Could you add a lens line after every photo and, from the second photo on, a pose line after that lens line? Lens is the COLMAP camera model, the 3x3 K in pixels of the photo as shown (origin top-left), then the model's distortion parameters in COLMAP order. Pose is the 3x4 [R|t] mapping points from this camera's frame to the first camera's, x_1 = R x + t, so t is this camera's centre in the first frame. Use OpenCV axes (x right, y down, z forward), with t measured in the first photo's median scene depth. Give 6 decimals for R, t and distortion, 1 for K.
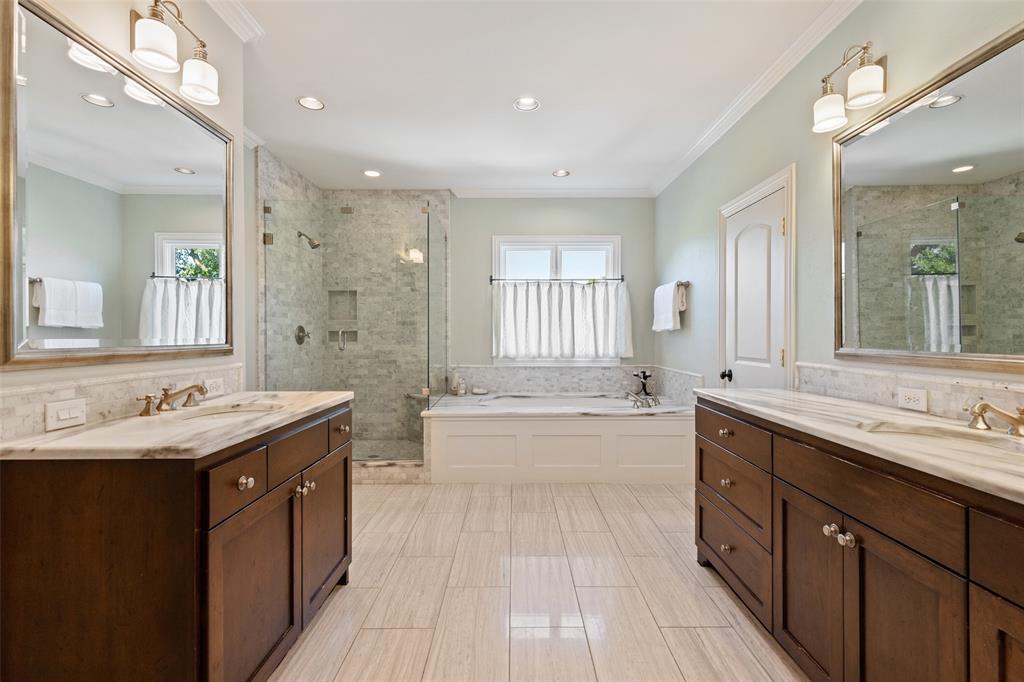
lens RADIAL K [[466.5, 0, 518.2], [0, 466.5, 334.4], [0, 0, 1]] dist [0.008833, -0.001514]
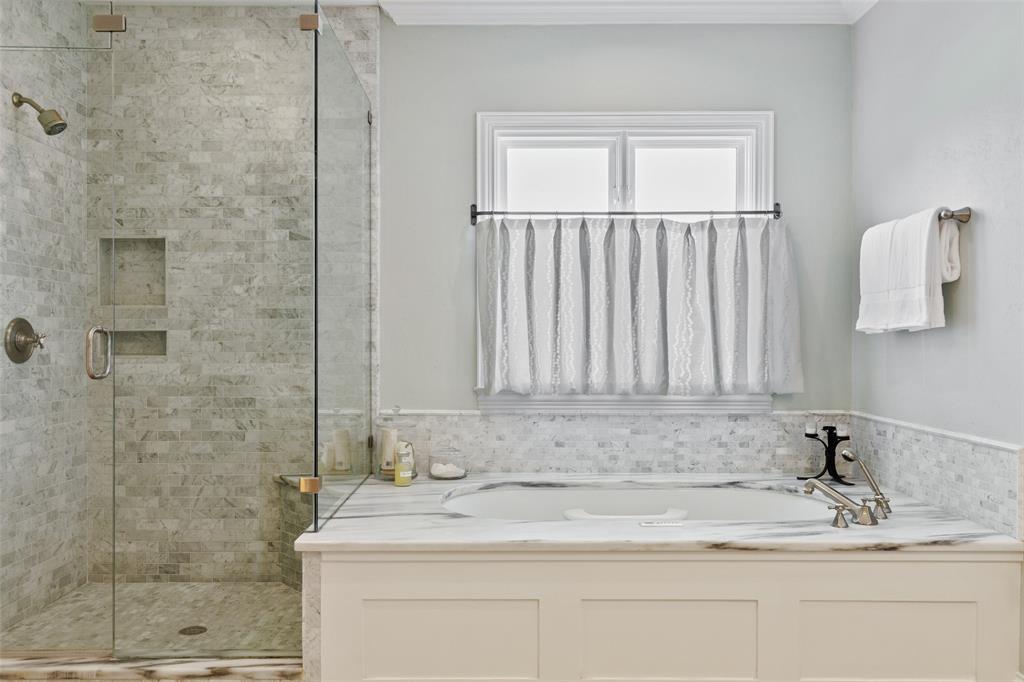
lens RADIAL K [[809.5, 0, 506.2], [0, 809.5, 340.0], [0, 0, 1]] dist [0.009553, 0.000468]
pose [[0.999931, 0.001704, -0.011625, -0.019174], [-0.001690, 0.999998, 0.001223, -0.000304], [0.011627, -0.001203, 0.999932, 0.249655]]
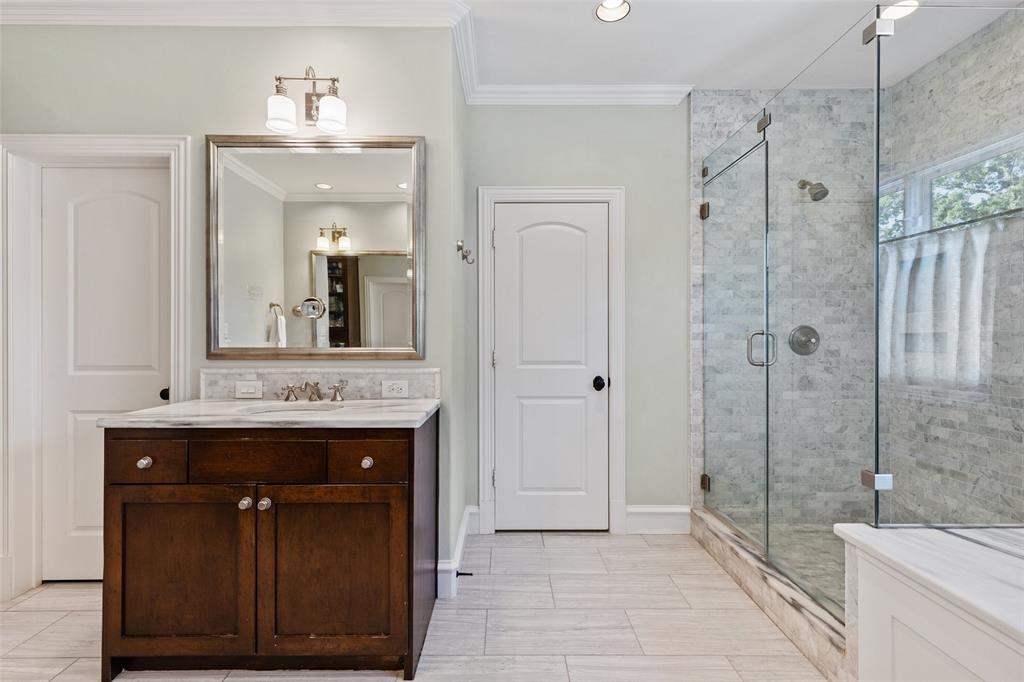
lens RADIAL K [[466.5, 0, 493.2], [0, 466.5, 337.2], [0, 0, 1]] dist [0.008833, -0.001514]
pose [[-0.014570, -0.003099, -0.999889, 0.167823], [-0.000563, 0.999995, -0.003091, -0.000359], [0.999894, 0.000518, -0.014571, 0.525788]]
